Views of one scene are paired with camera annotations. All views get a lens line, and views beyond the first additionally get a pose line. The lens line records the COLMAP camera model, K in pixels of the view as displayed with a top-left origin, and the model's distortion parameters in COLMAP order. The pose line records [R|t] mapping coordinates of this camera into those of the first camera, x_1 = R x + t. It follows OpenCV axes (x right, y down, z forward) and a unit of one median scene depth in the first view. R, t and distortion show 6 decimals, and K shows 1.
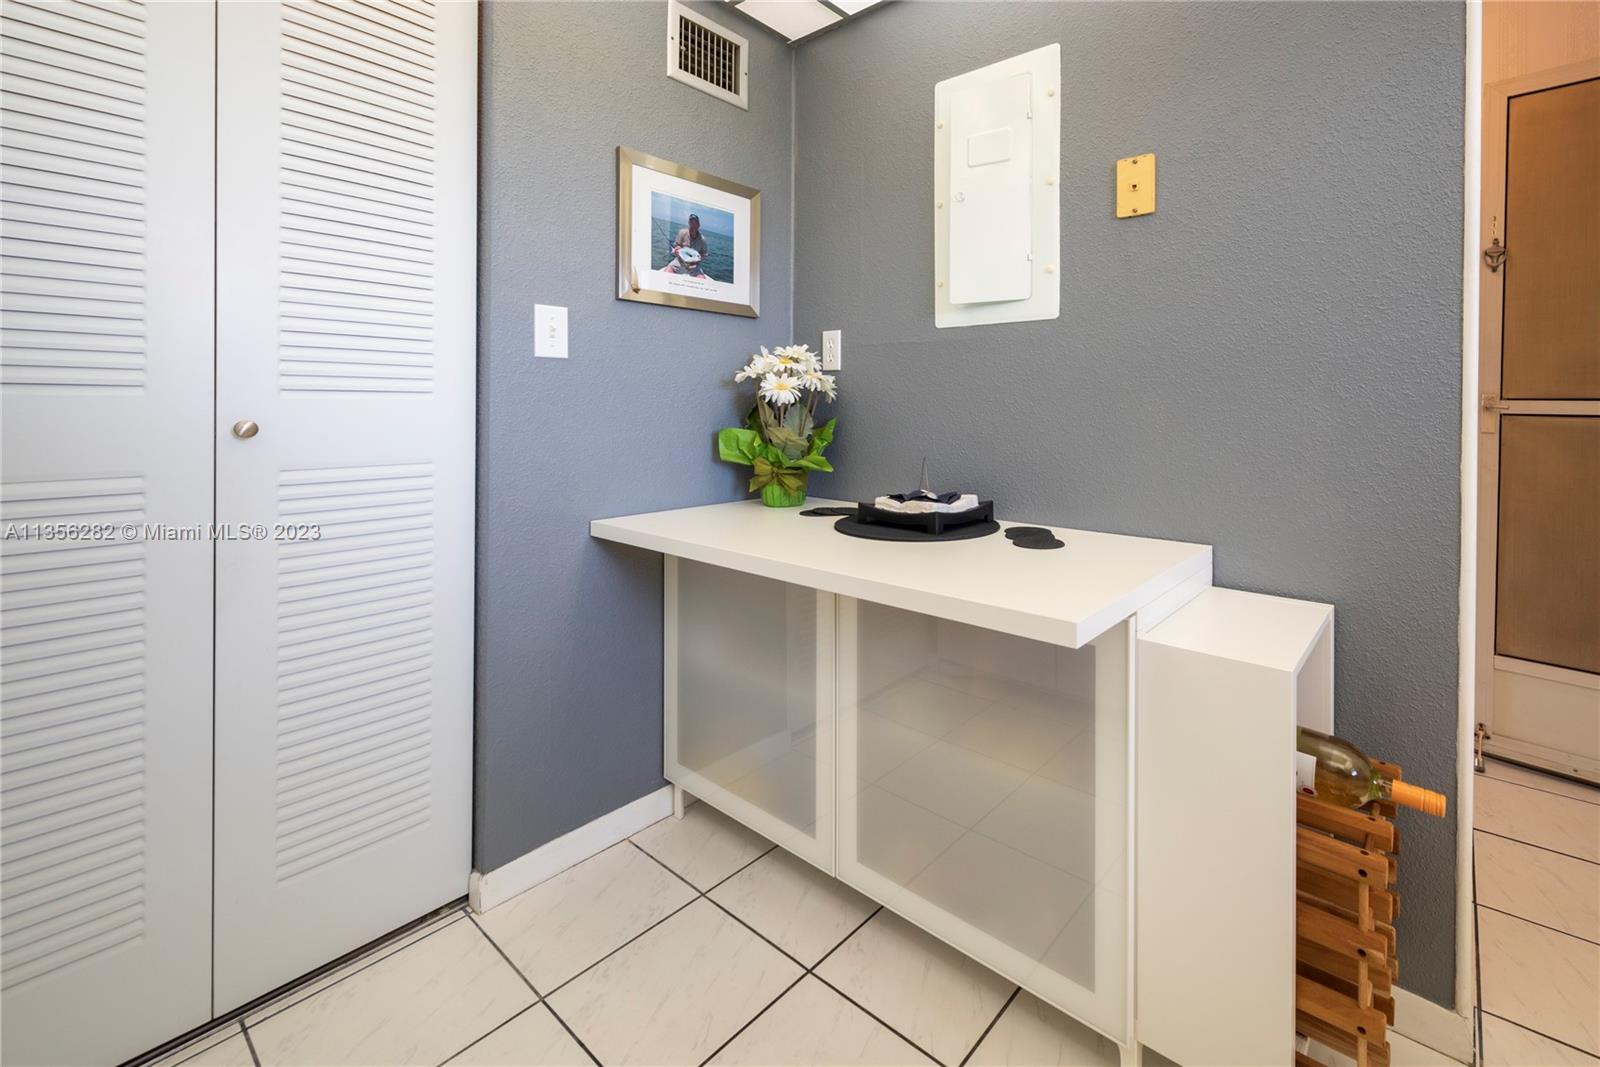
lens RADIAL K [[586.0, 0, 802.1], [0, 586.0, 420.2], [0, 0, 1]] dist [0.002018, -0.000278]
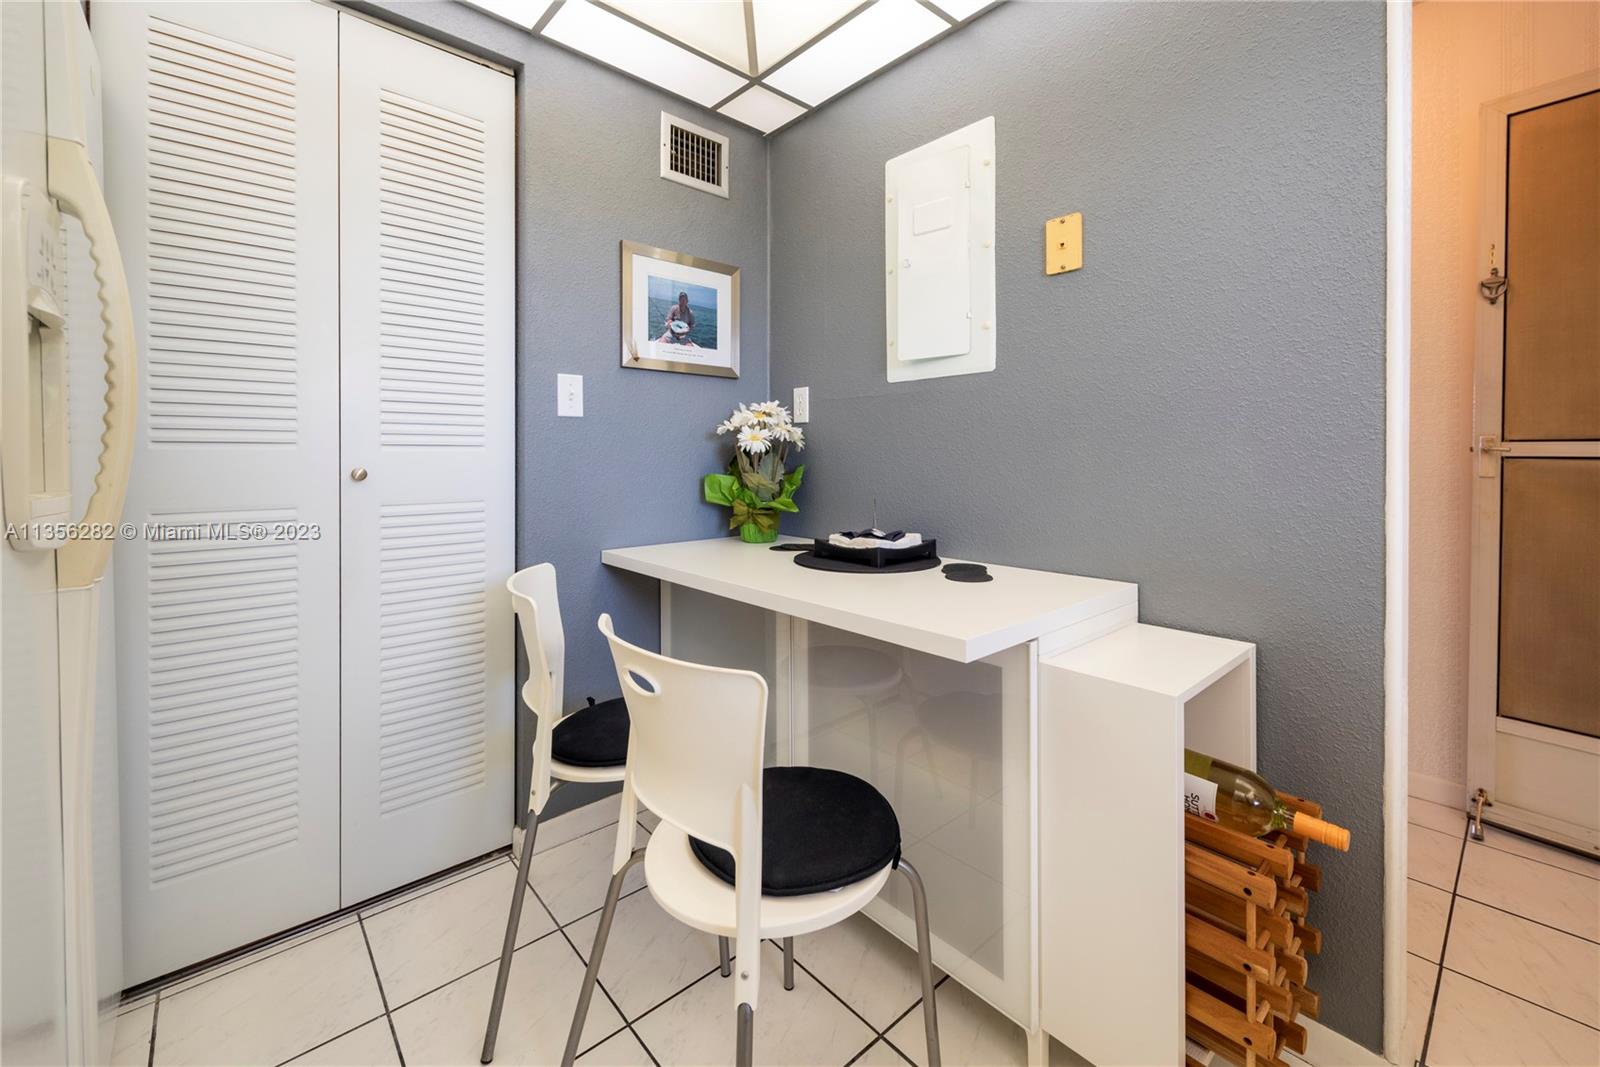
lens RADIAL K [[644.1, 0, 802.8], [0, 644.1, 483.2], [0, 0, 1]] dist [0.002573, -0.000295]
pose [[0.979880, 0.000590, -0.199586, 0.322714], [0.000487, 0.999986, 0.005347, 0.026154], [0.199586, -0.005336, 0.979866, -0.230368]]
